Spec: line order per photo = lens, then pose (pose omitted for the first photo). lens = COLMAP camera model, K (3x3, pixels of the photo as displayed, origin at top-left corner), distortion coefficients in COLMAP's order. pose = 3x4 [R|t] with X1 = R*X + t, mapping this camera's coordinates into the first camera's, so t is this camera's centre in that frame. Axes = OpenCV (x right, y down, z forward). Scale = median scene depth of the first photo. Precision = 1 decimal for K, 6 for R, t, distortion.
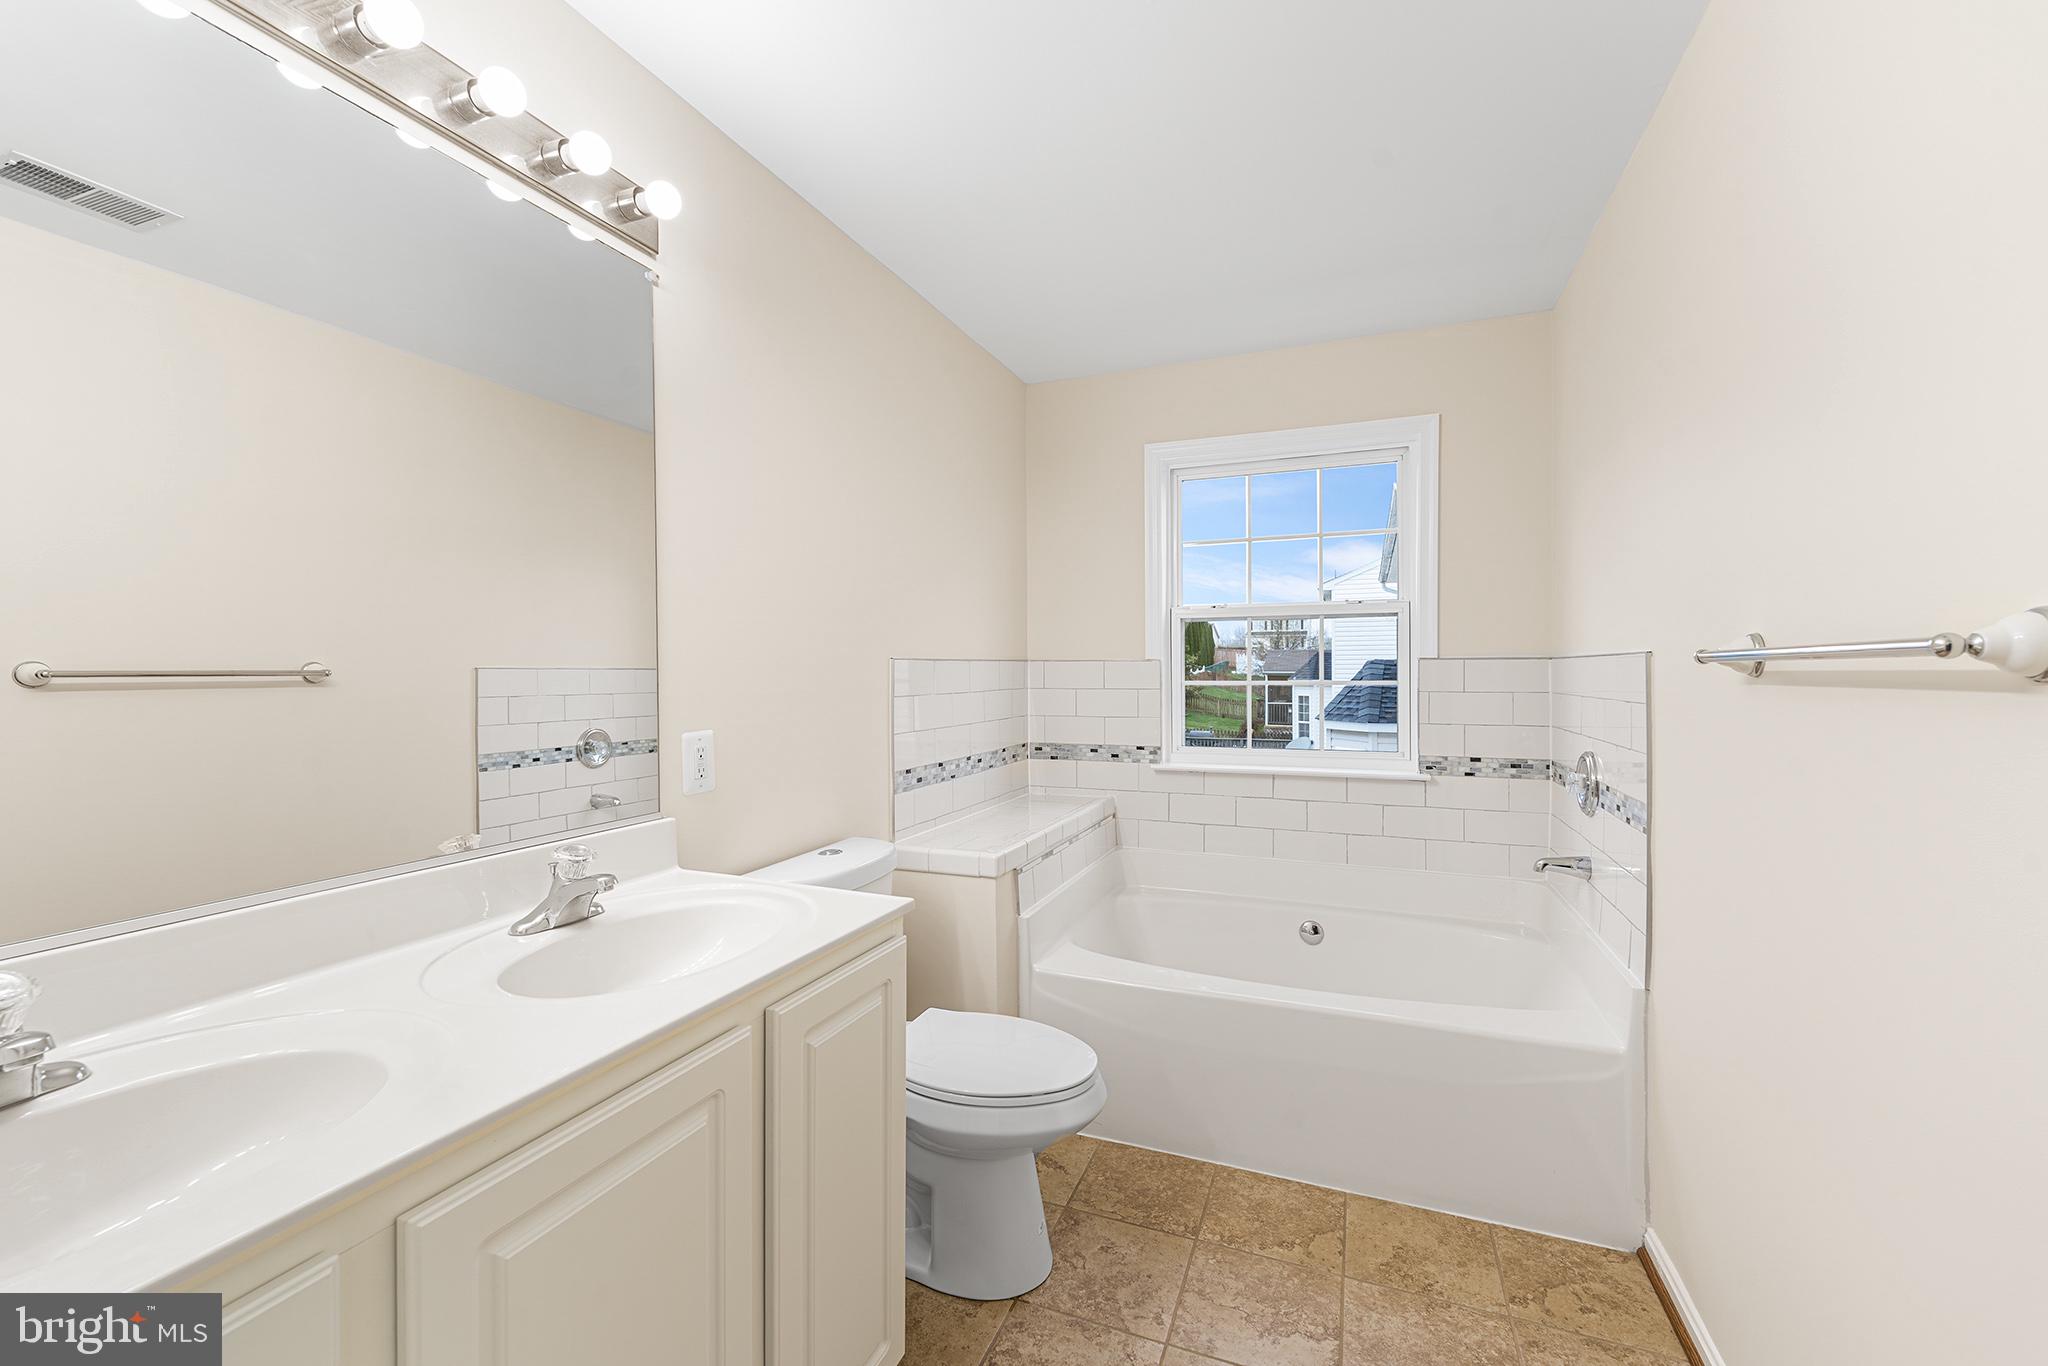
lens RADIAL K [[851.6, 0, 1017.7], [0, 851.6, 677.7], [0, 0, 1]] dist [0.000355, -0.000140]
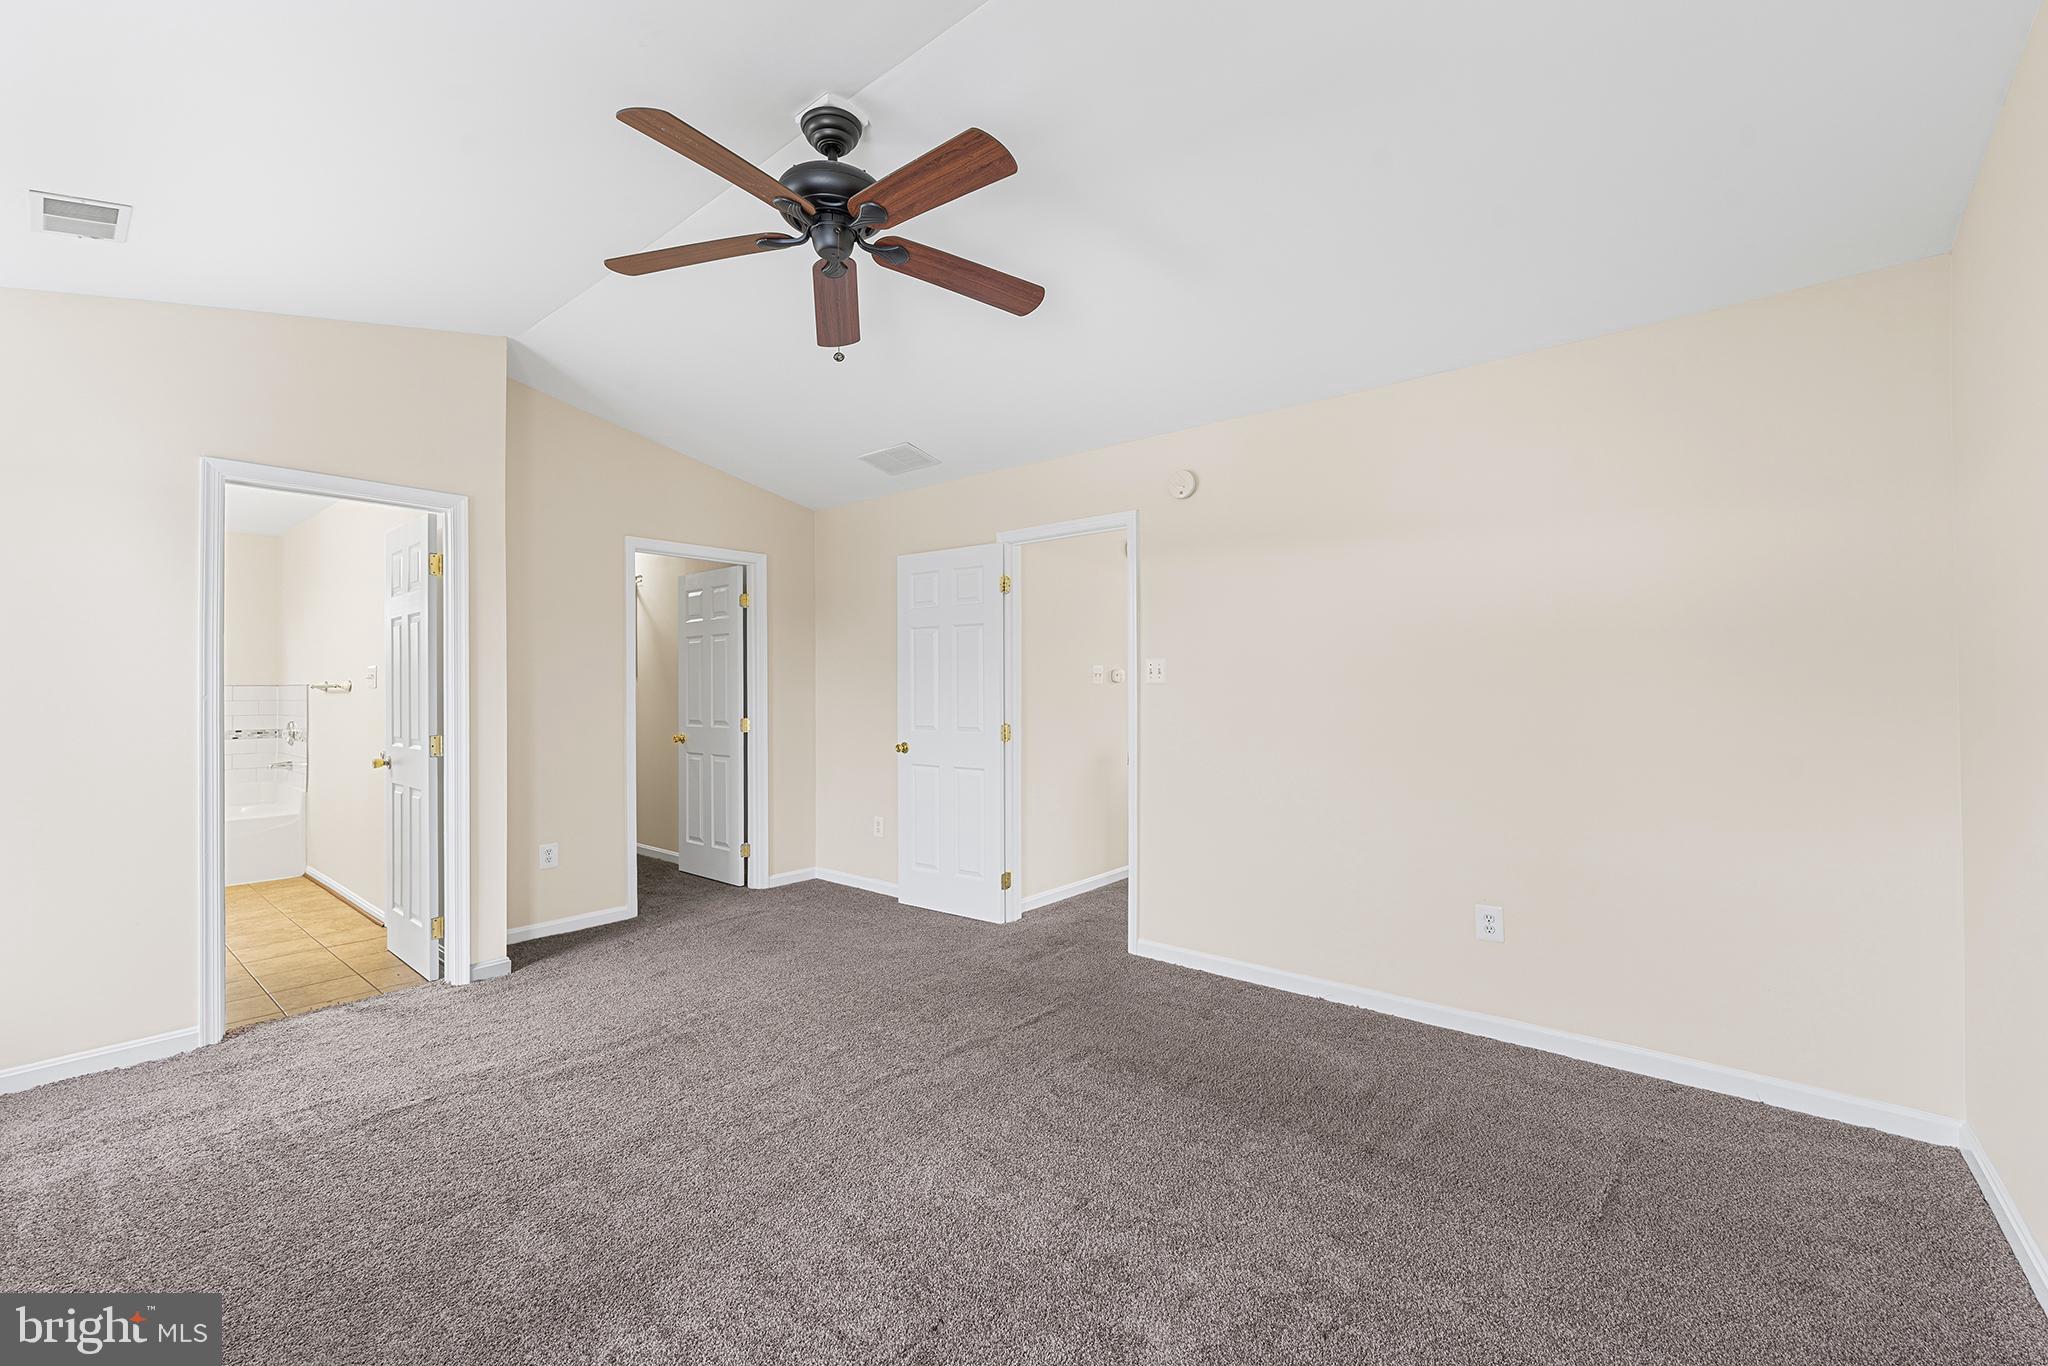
lens RADIAL K [[851.6, 0, 1017.7], [0, 851.6, 677.7], [0, 0, 1]] dist [0.000355, -0.000140]
pose [[0.309038, 0.013915, 0.950948, -0.956076], [0.012178, 0.999753, -0.018586, 0.022634], [-0.950972, 0.017324, 0.308793, -1.633037]]
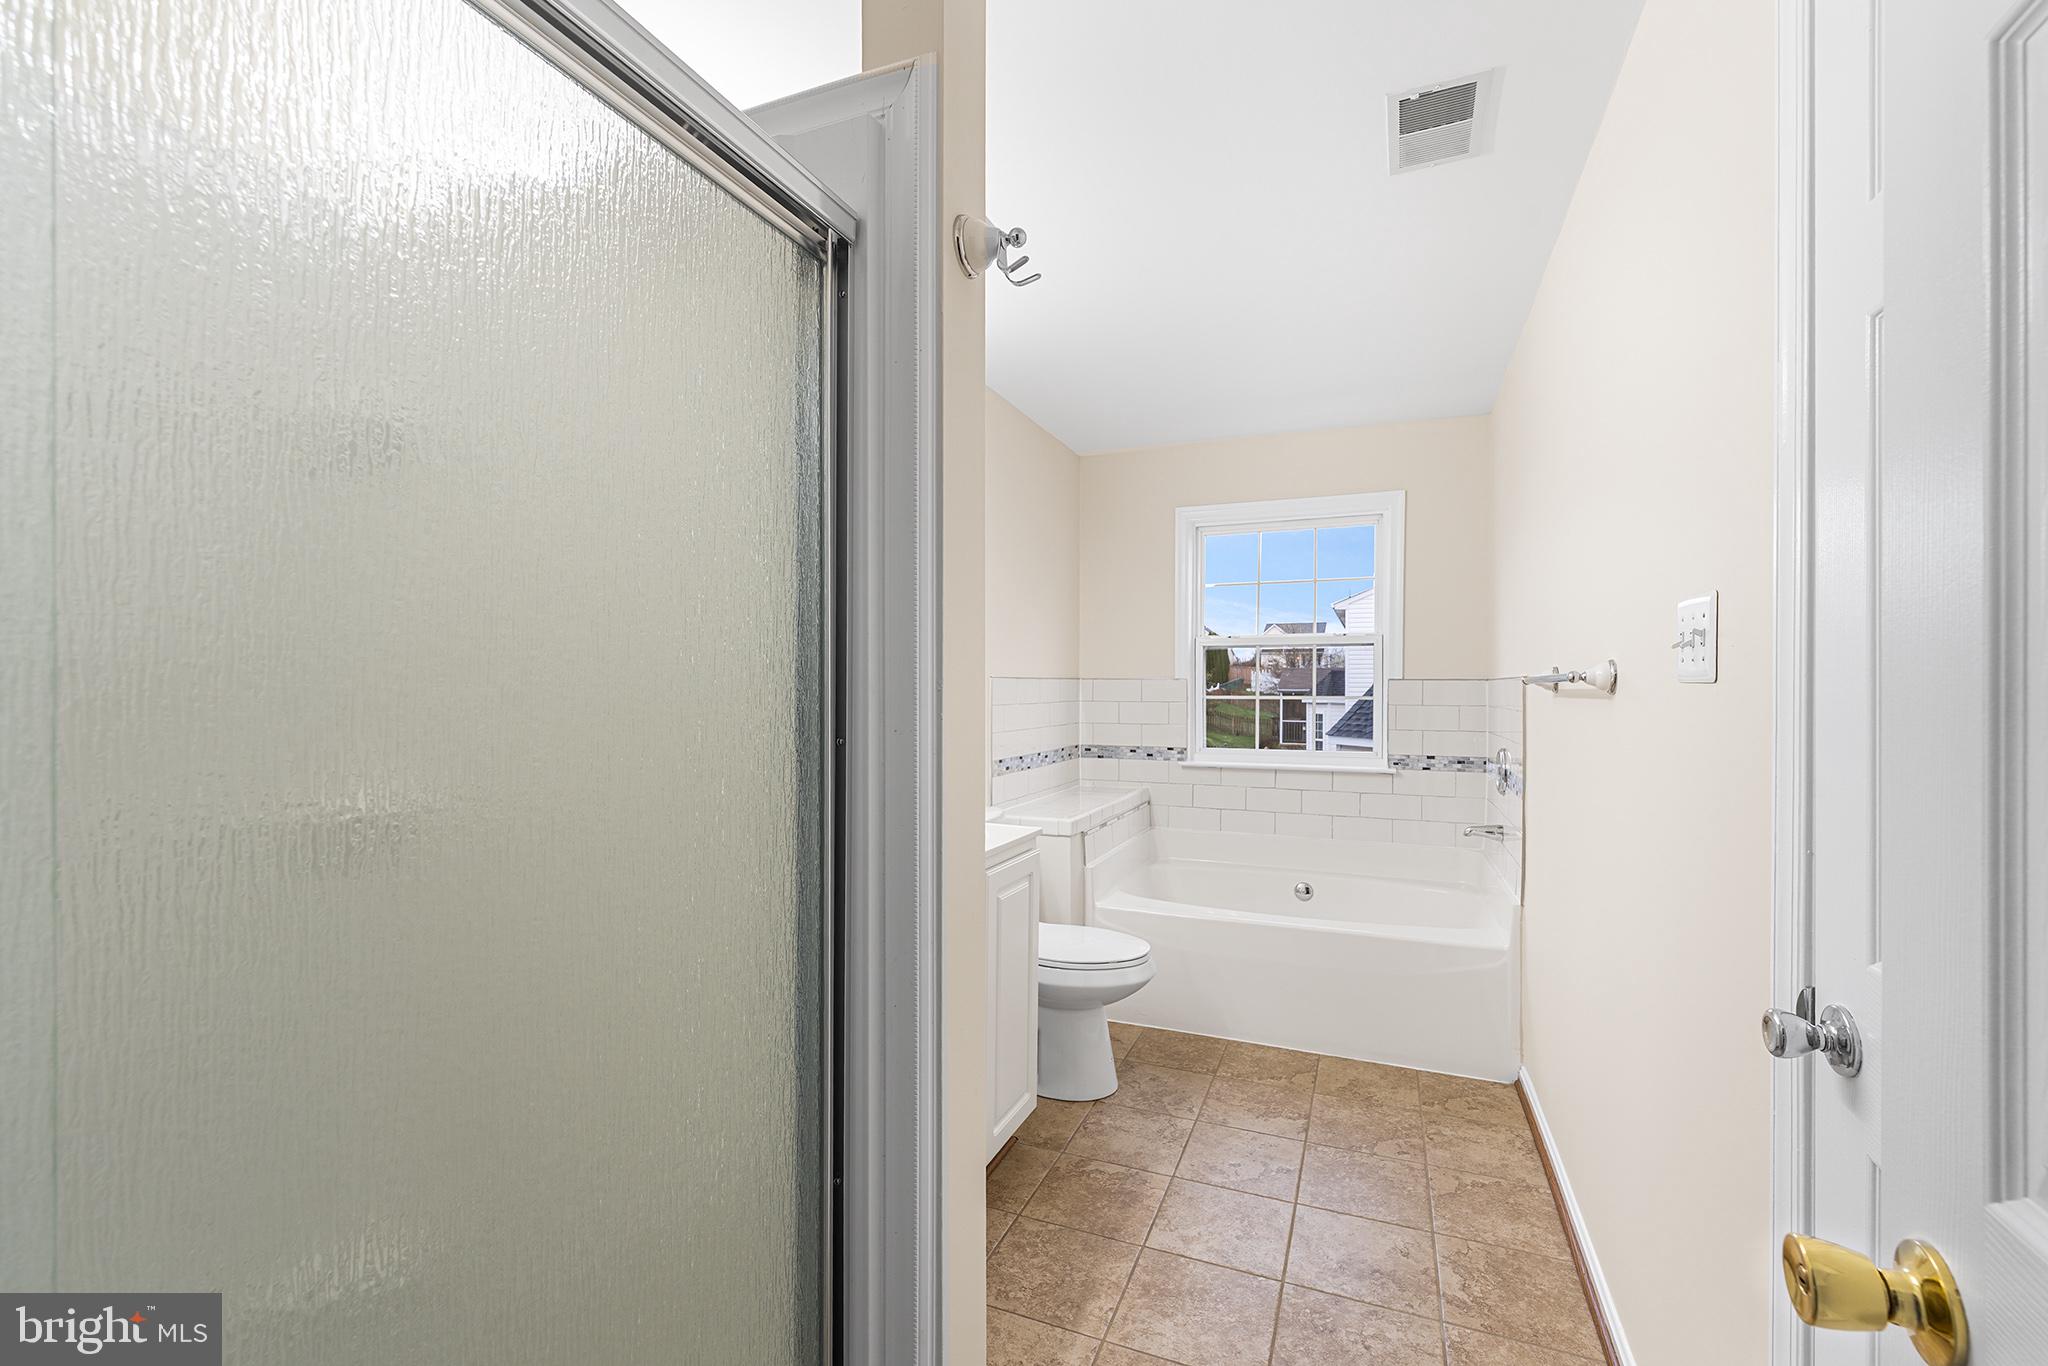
lens RADIAL K [[862.3, 0, 1023.4], [0, 862.3, 698.5], [0, 0, 1]] dist [-0.000022, 0.000016]
pose [[0.999960, 0.005636, -0.006988, -0.075308], [-0.005601, 0.999972, 0.004985, 0.003665], [0.007016, -0.004945, 0.999963, -0.321562]]
